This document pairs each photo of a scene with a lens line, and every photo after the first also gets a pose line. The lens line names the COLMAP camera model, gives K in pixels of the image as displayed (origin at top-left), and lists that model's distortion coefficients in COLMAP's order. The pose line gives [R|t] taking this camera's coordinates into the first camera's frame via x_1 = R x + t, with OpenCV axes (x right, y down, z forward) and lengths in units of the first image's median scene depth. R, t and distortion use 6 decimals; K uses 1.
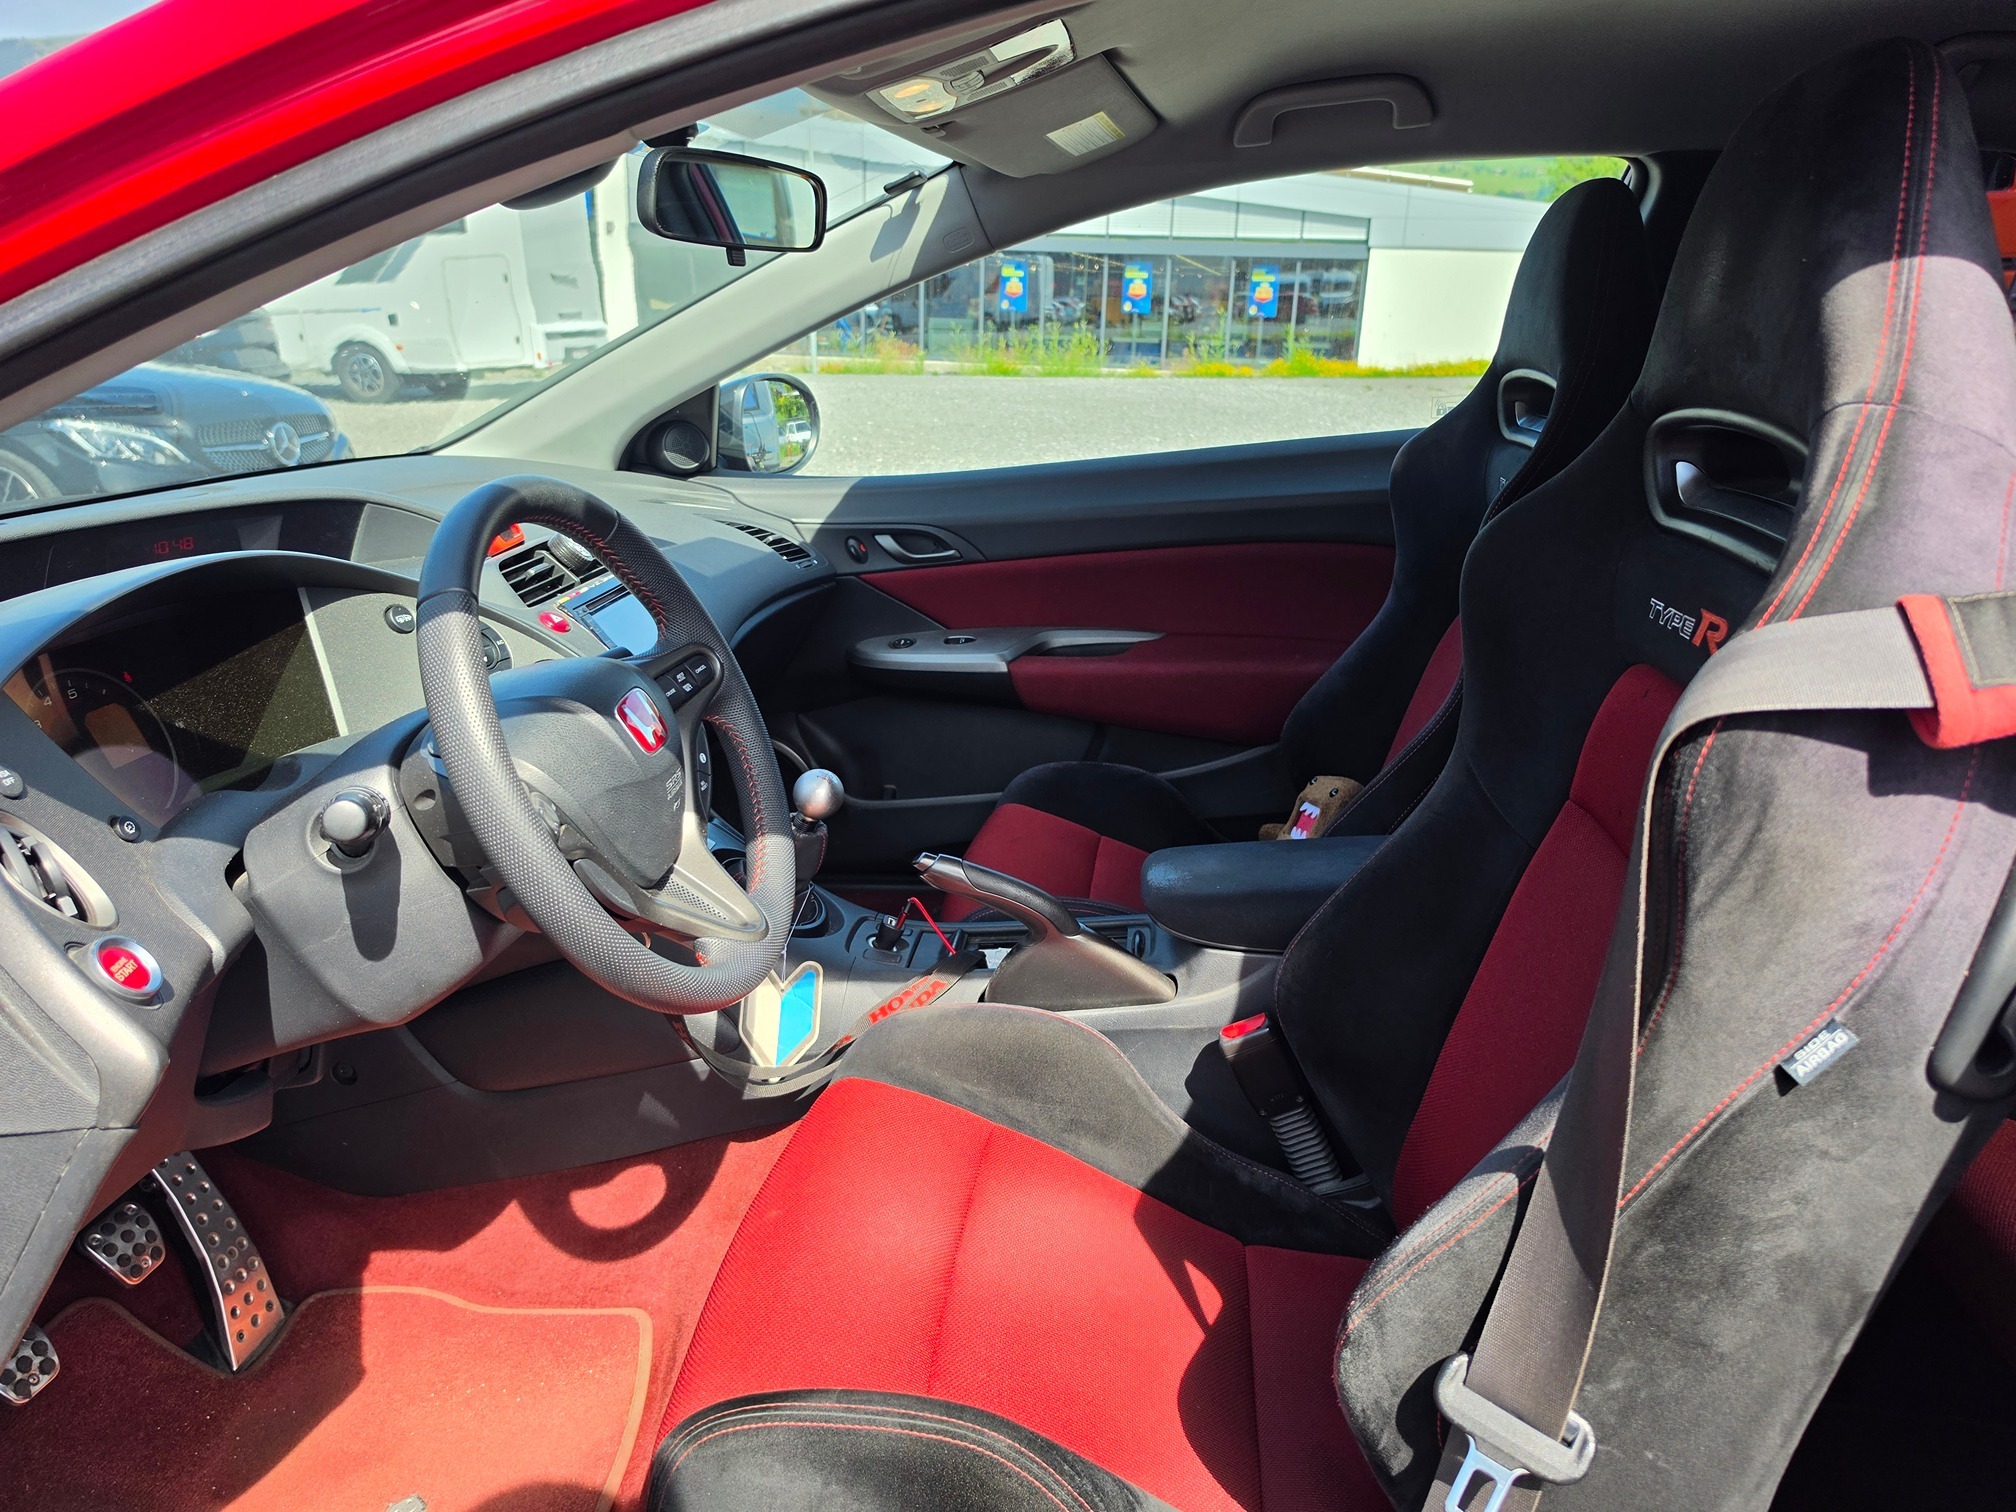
lens RADIAL K [[1650.0, 0, 1121.0], [0, 1650.0, 783.0], [0, 0, 1]] dist [0.055757, -0.137353]
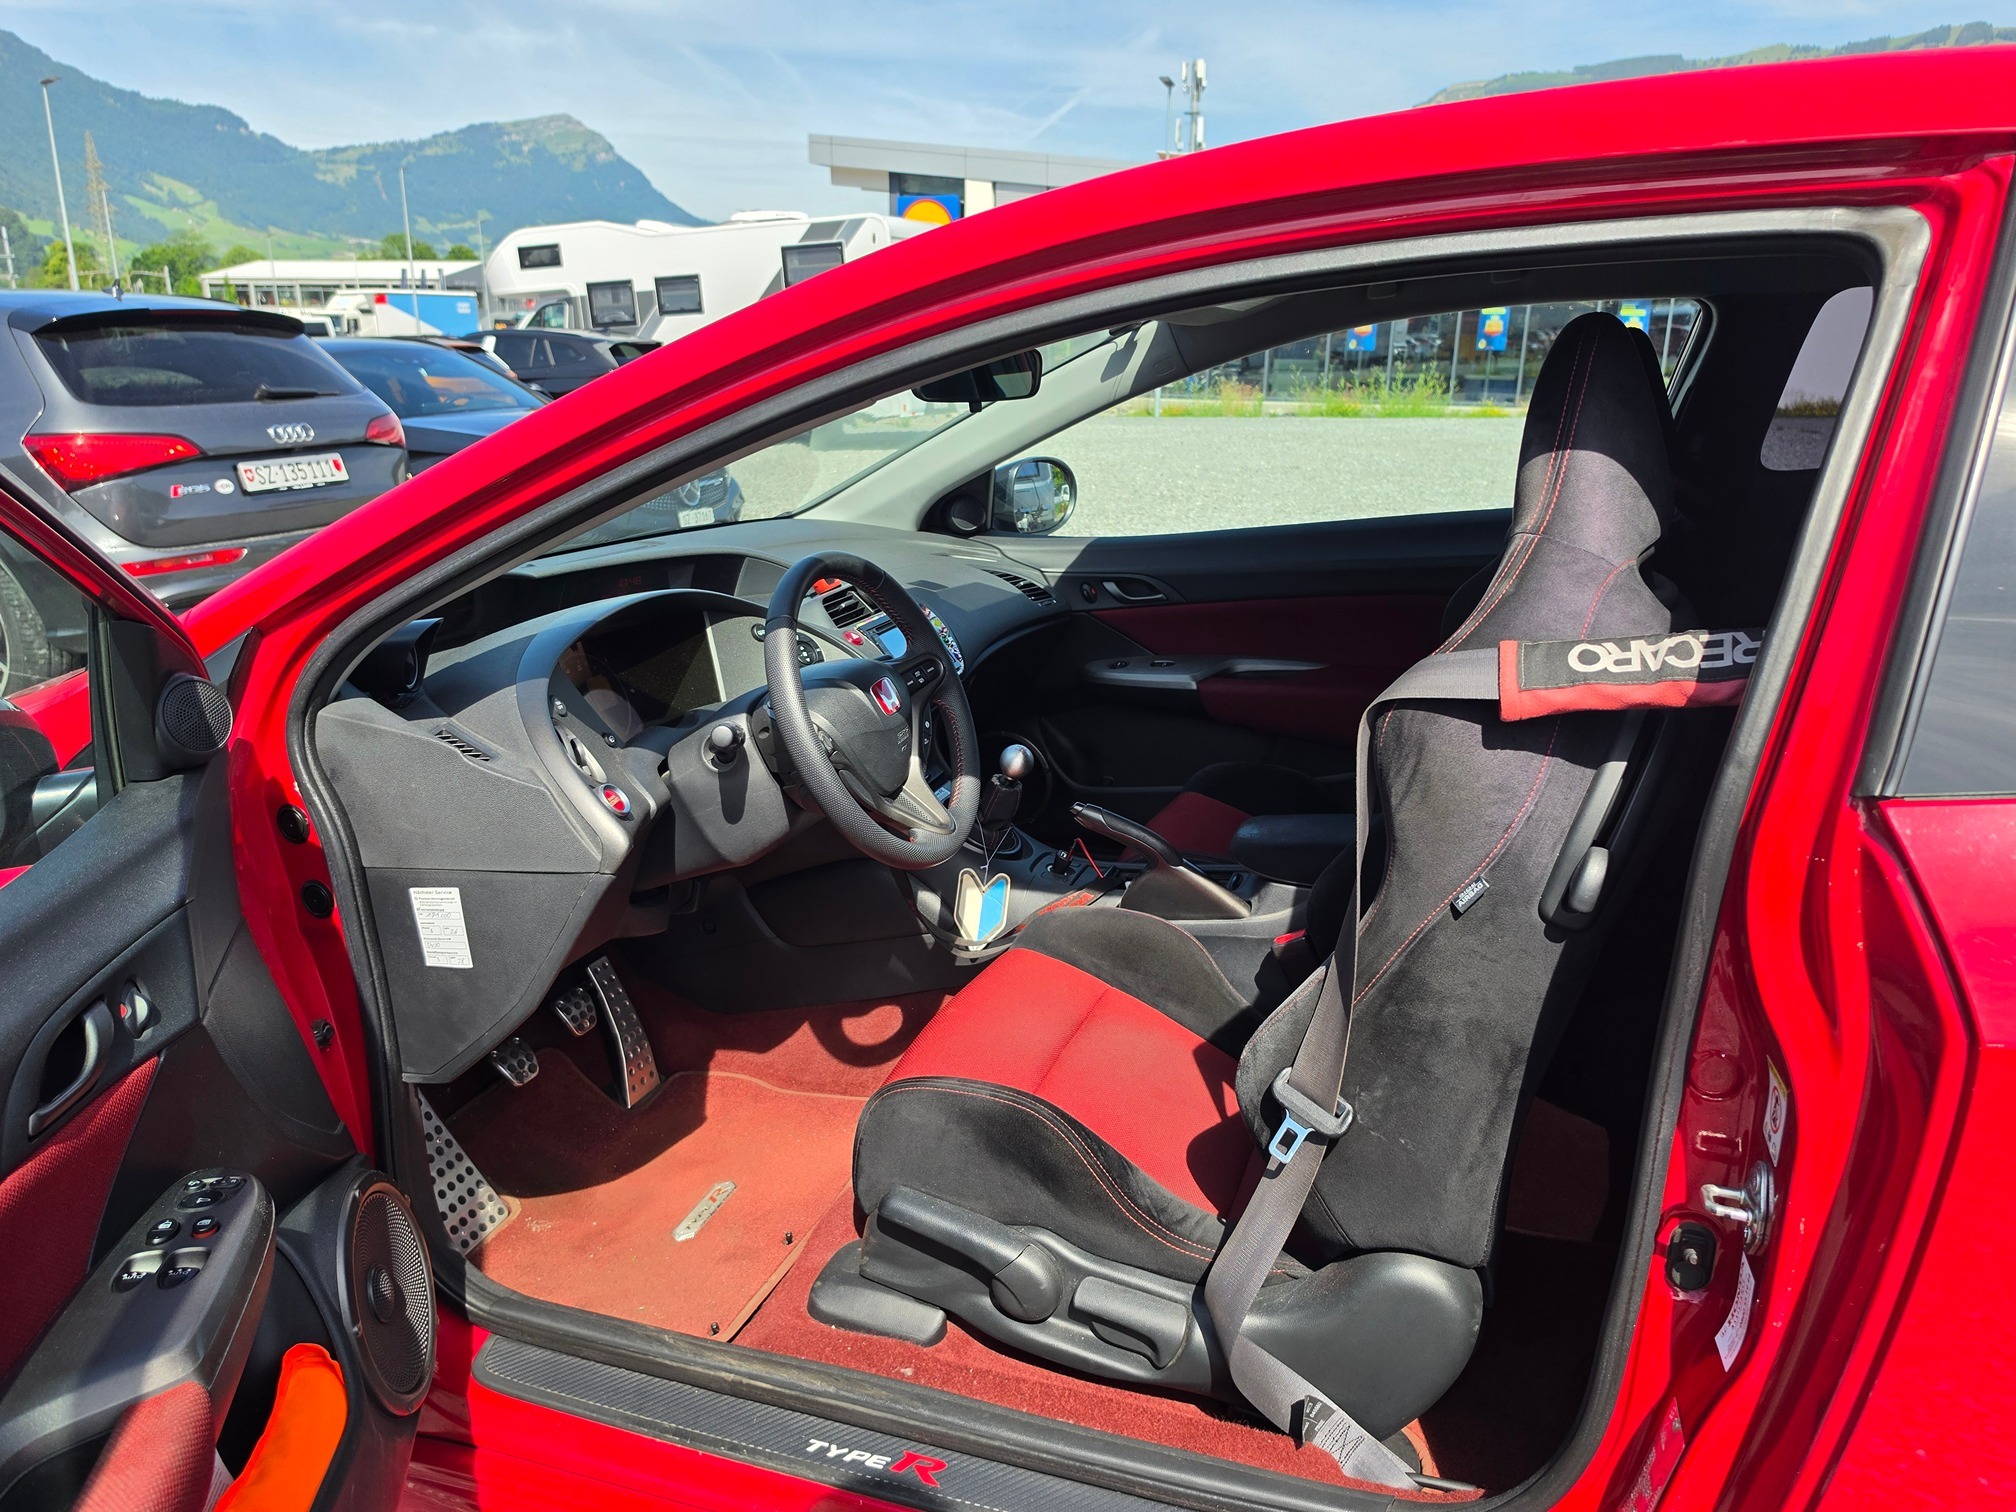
lens RADIAL K [[1631.5, 0, 1008.0], [0, 1631.5, 756.0], [0, 0, 1]] dist [0.007730, -0.001693]
pose [[0.964713, 0.049774, -0.258557, 0.210020], [-0.059213, 0.997828, -0.028847, 0.050976], [0.256559, 0.043139, 0.965565, -0.454809]]
